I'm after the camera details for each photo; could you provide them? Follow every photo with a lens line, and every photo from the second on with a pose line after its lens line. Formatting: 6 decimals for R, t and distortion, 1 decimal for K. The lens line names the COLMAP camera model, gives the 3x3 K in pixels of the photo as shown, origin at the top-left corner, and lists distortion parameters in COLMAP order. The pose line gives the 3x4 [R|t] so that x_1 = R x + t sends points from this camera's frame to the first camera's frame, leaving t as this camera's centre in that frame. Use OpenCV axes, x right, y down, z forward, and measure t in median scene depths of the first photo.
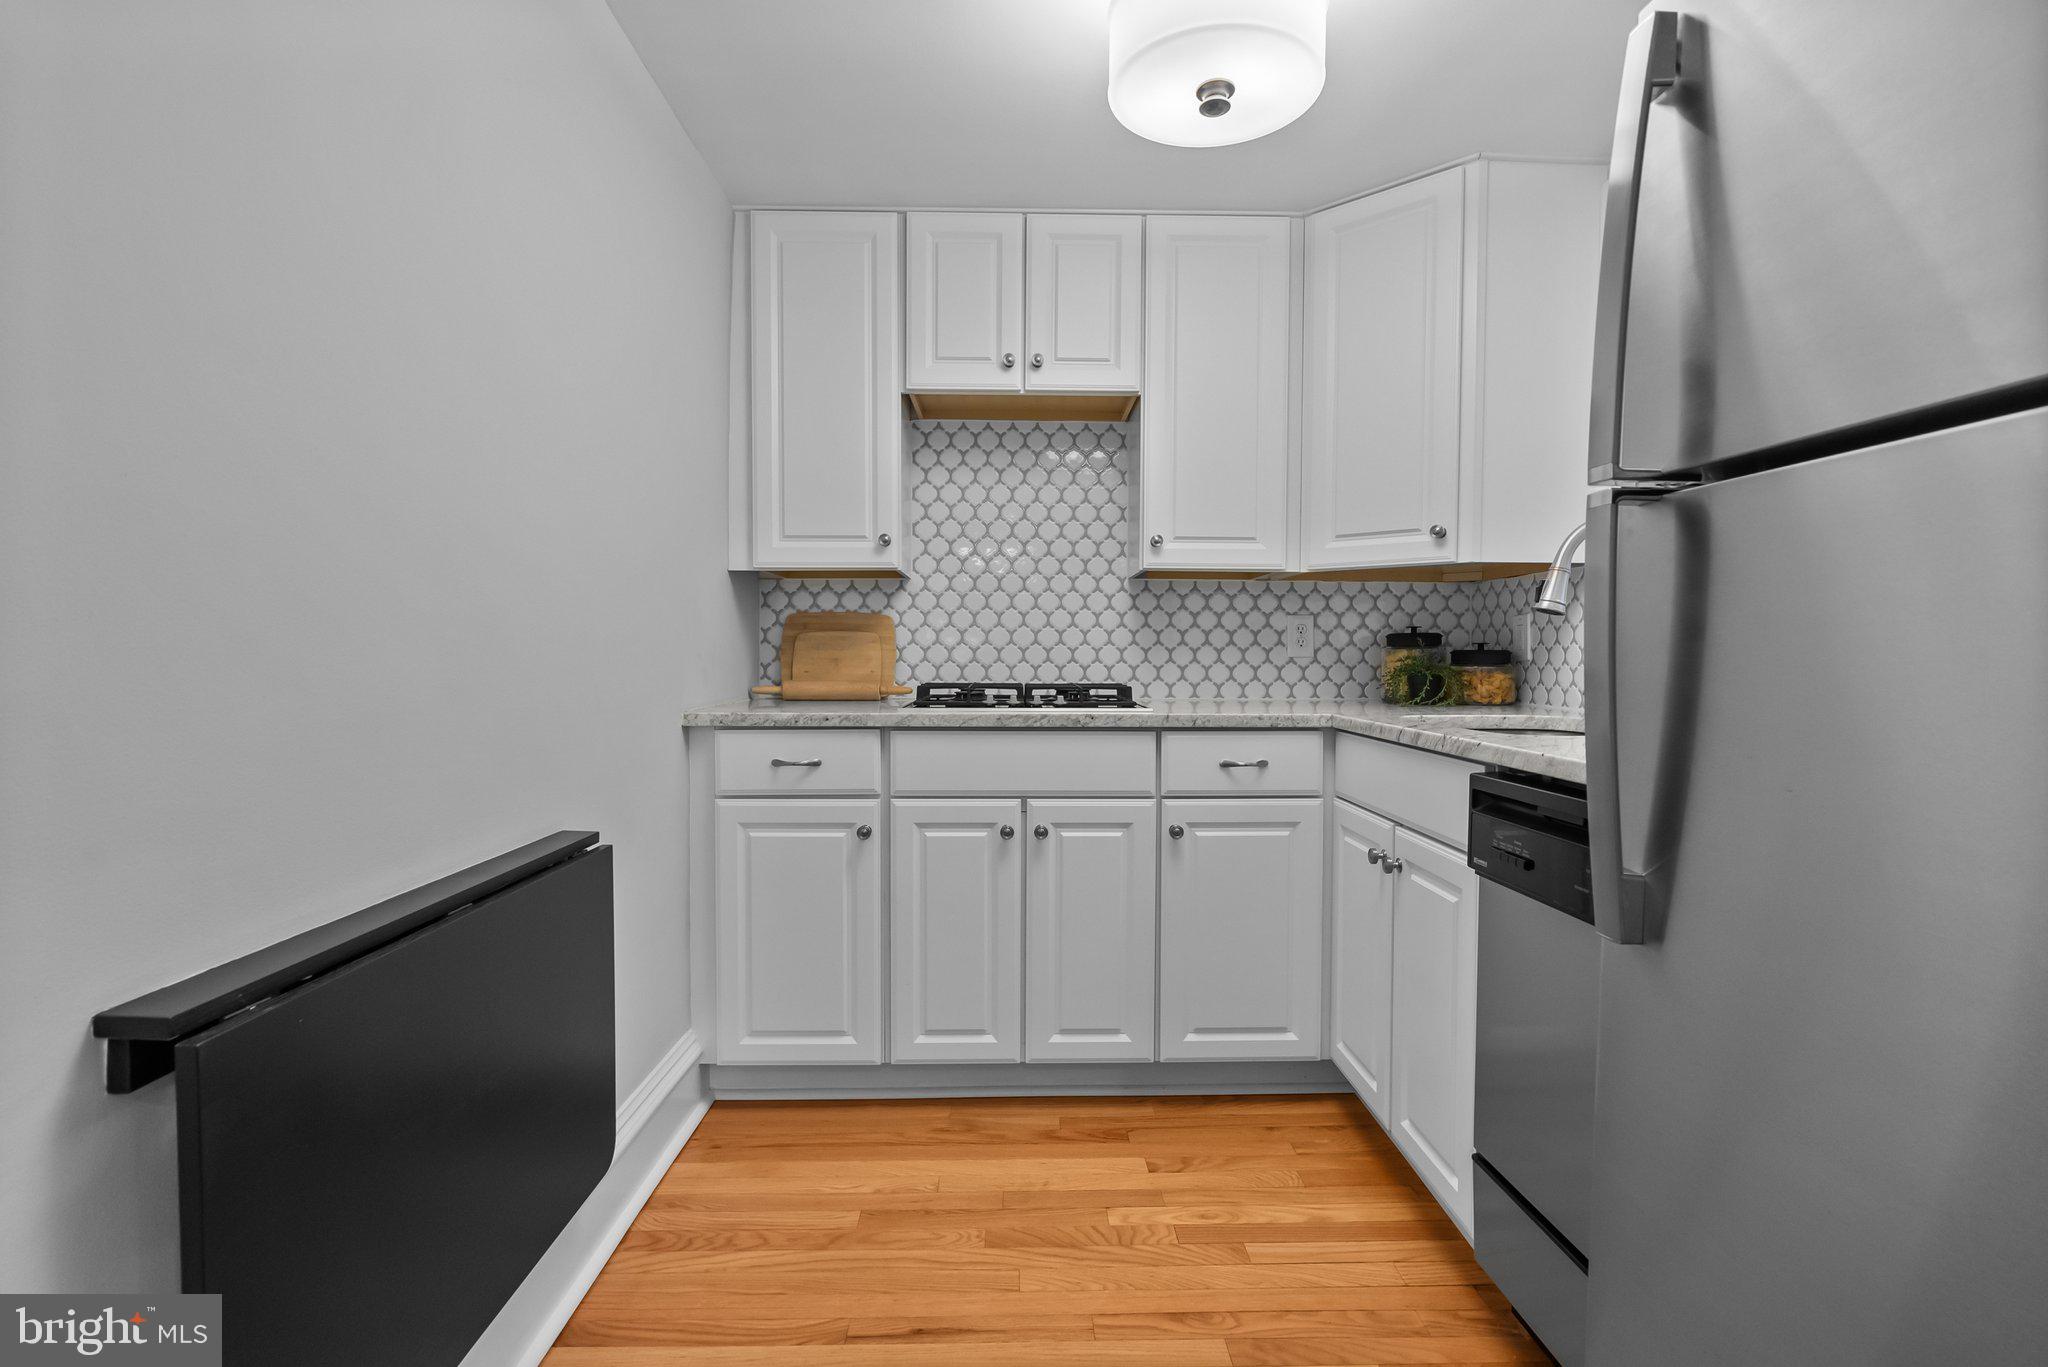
lens RADIAL K [[954.3, 0, 1021.9], [0, 954.3, 677.7], [0, 0, 1]] dist [-0.013695, 0.005915]
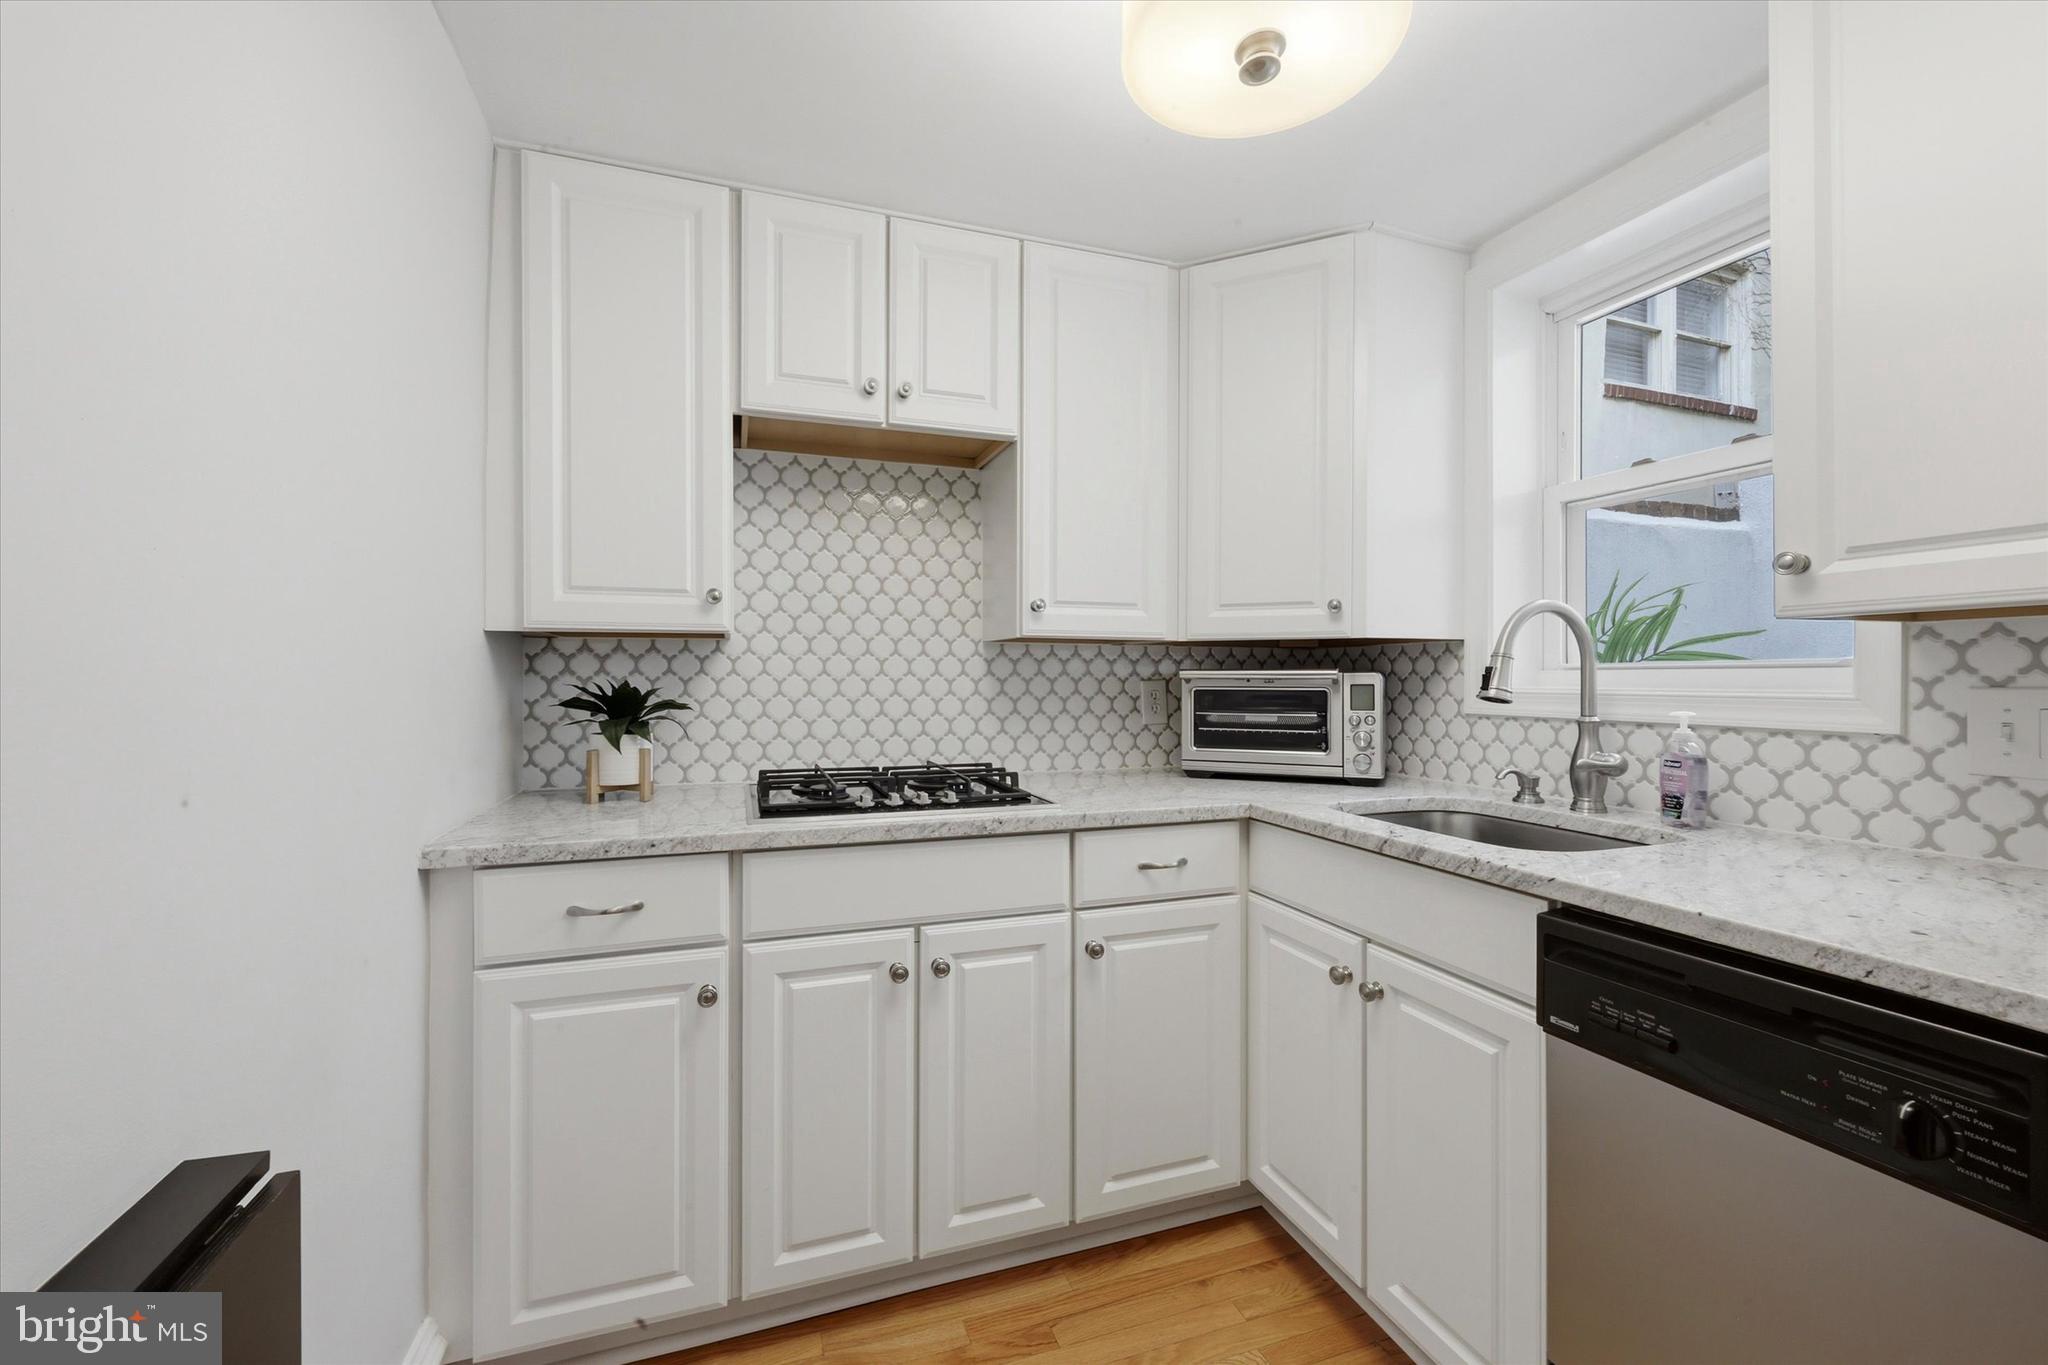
lens RADIAL K [[849.1, 0, 1024.6], [0, 849.1, 676.1], [0, 0, 1]] dist [-0.001598, 0.000009]
pose [[0.950442, -0.002634, 0.310890, -0.133839], [0.010788, 0.999641, -0.024512, -0.066135], [-0.310714, 0.026651, 0.950130, 0.289093]]
